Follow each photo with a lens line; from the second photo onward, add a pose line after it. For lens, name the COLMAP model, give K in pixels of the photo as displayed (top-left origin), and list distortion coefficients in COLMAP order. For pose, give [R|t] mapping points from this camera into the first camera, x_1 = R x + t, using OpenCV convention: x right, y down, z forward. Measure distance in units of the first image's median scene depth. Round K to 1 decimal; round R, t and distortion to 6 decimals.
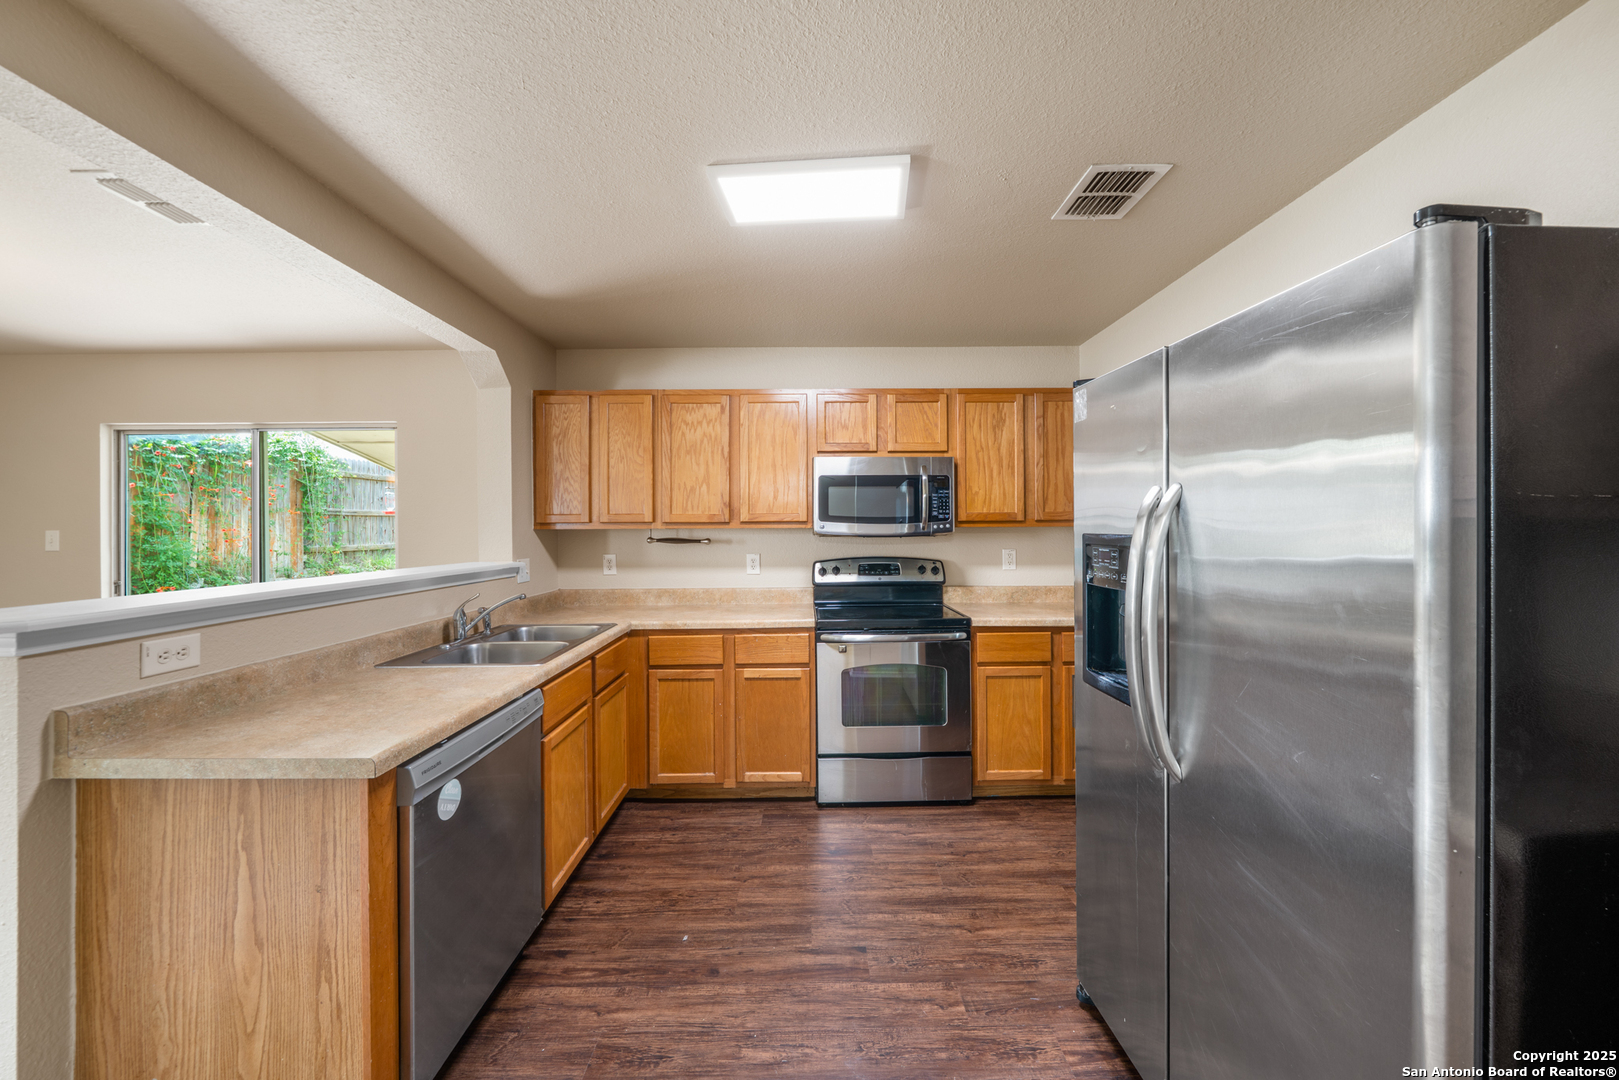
lens RADIAL K [[552.7, 0, 800.1], [0, 552.7, 527.6], [0, 0, 1]] dist [-0.002376, -0.000086]
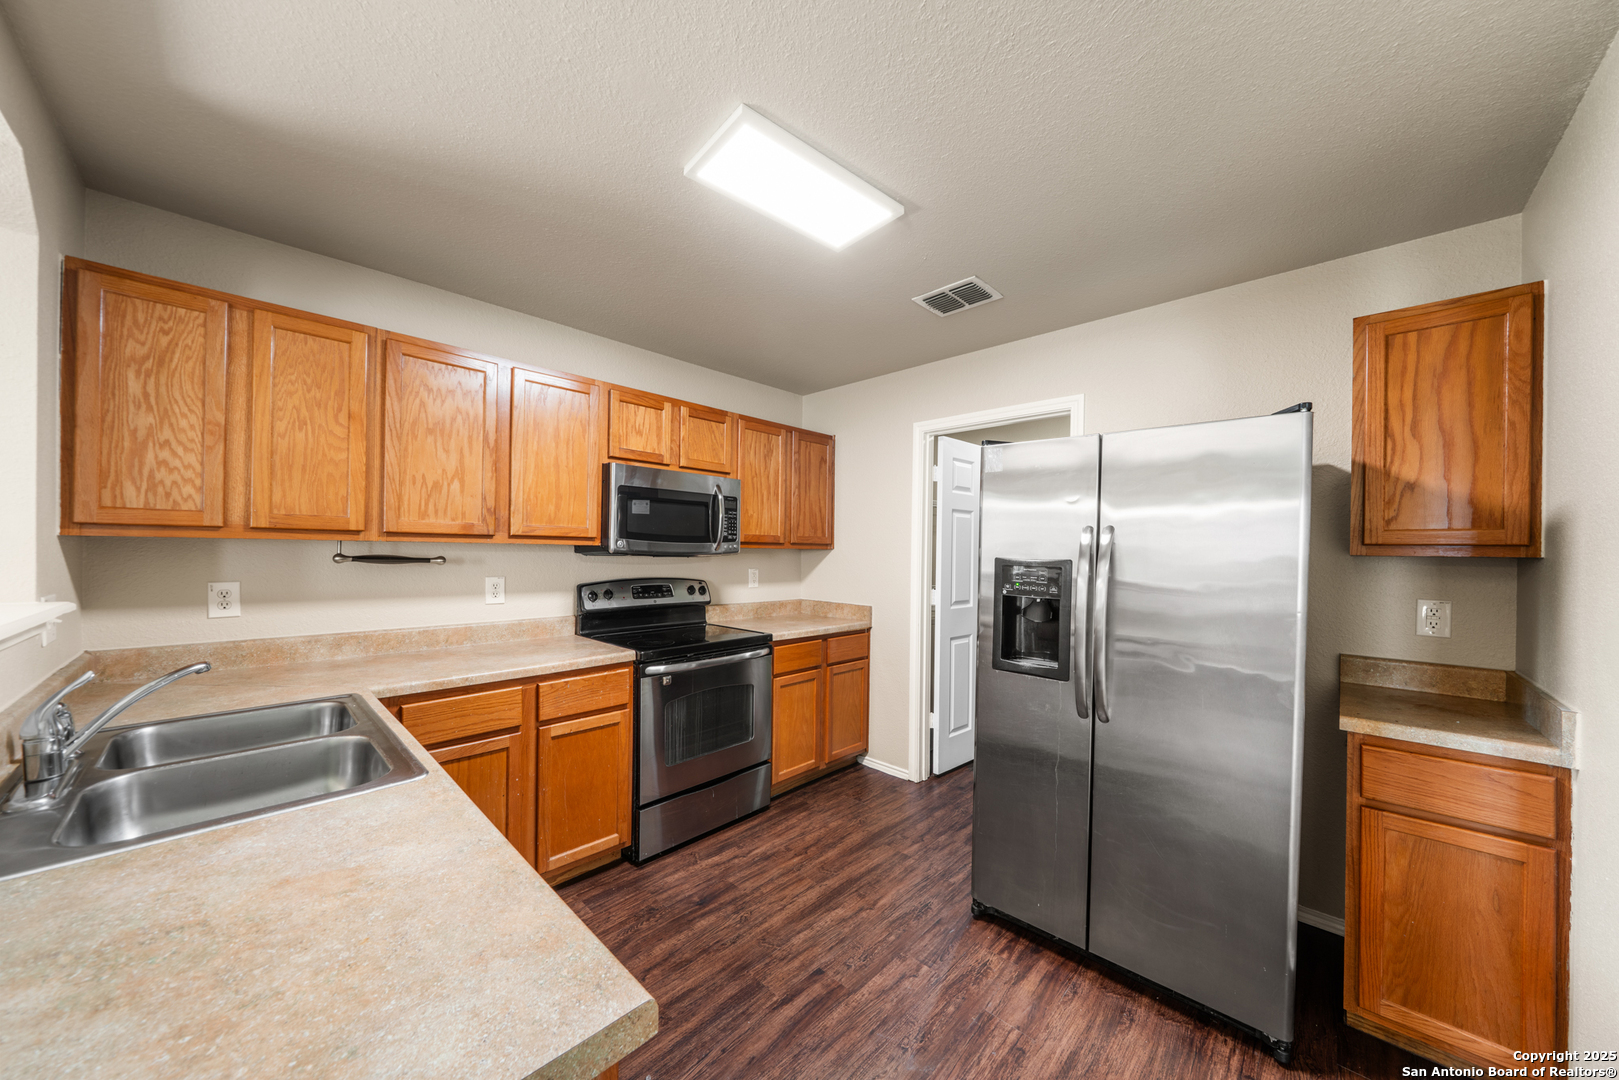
lens RADIAL K [[552.7, 0, 782.0], [0, 552.7, 548.6], [0, 0, 1]] dist [-0.002376, -0.000086]
pose [[0.713664, 0.018843, 0.700235, -0.424313], [-0.021675, 0.999753, -0.004811, 0.004245], [-0.700153, -0.011744, 0.713896, 0.225632]]
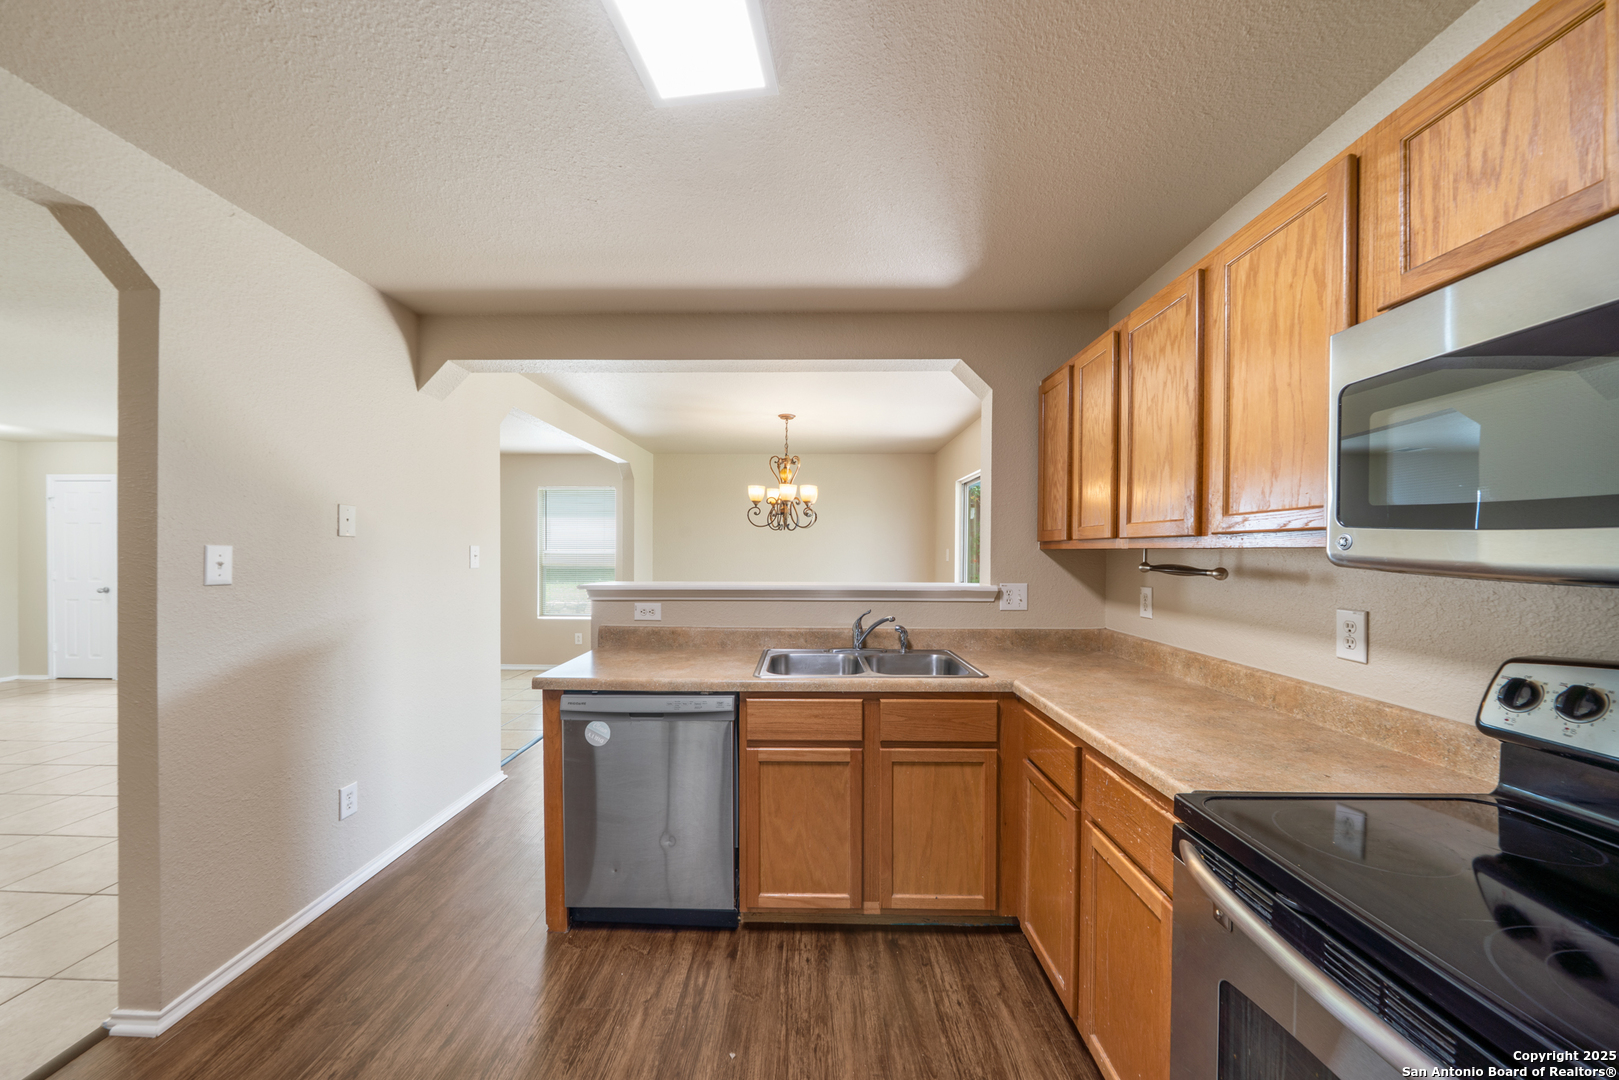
lens RADIAL K [[552.7, 0, 810.2], [0, 552.7, 556.4], [0, 0, 1]] dist [-0.002376, -0.000086]
pose [[0.010805, 0.016305, -0.999809, 0.398788], [0.000980, 0.999866, 0.016317, 0.000708], [0.999941, -0.001156, 0.010787, 0.750473]]
